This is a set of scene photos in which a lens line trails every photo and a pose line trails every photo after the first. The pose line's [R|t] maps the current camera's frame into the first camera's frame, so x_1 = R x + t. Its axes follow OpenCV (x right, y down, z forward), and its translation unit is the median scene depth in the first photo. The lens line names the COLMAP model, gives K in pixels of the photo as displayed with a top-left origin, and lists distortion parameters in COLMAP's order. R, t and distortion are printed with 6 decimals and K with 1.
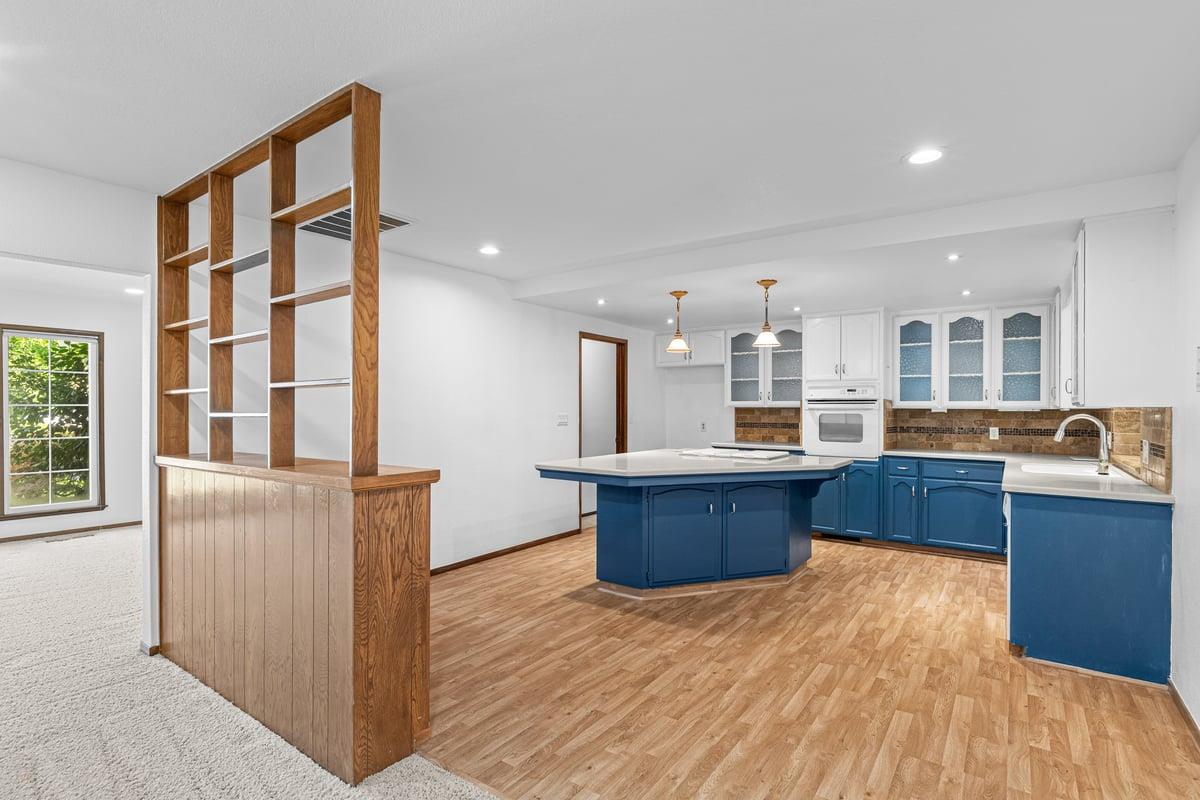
lens RADIAL K [[558.9, 0, 607.3], [0, 558.9, 411.8], [0, 0, 1]] dist [0.003726, -0.000791]
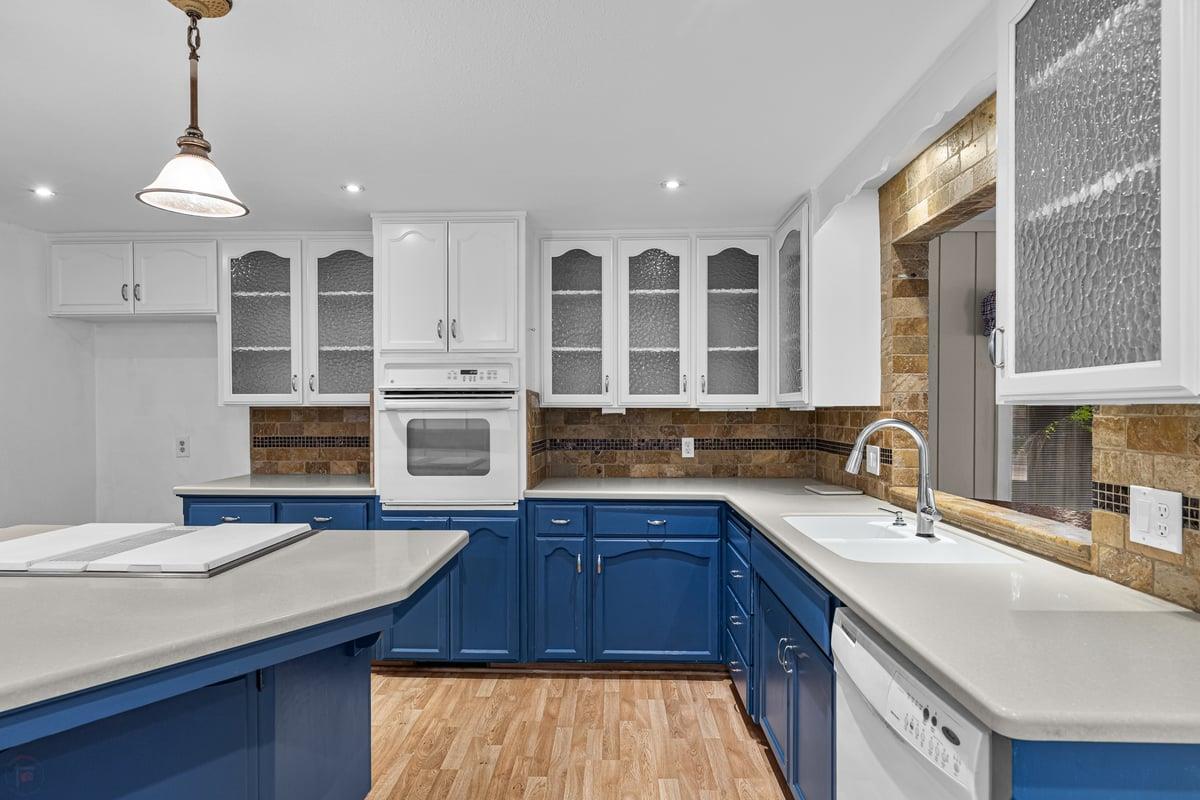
lens RADIAL K [[558.9, 0, 598.2], [0, 558.9, 408.8], [0, 0, 1]] dist [0.003726, -0.000791]
pose [[0.814320, -0.006673, 0.580377, 0.245004], [0.007938, 0.999968, 0.000359, -0.004727], [-0.580361, 0.004314, 0.814348, 0.535117]]
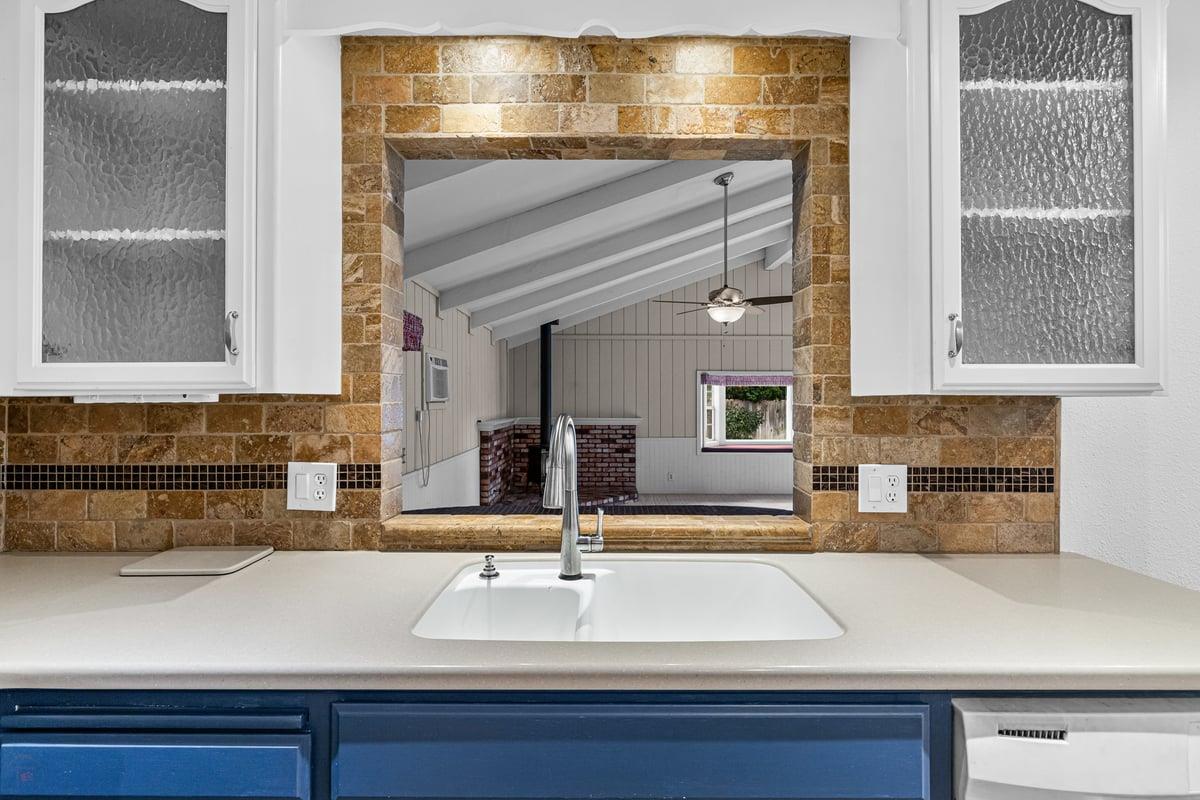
lens RADIAL K [[598.4, 0, 598.0], [0, 598.4, 390.5], [0, 0, 1]] dist [0.002558, 0.000132]
pose [[-0.586946, 0.006983, 0.809596, 0.509298], [-0.001357, 0.999953, -0.009609, -0.003933], [-0.809625, -0.006738, -0.586909, 1.114751]]
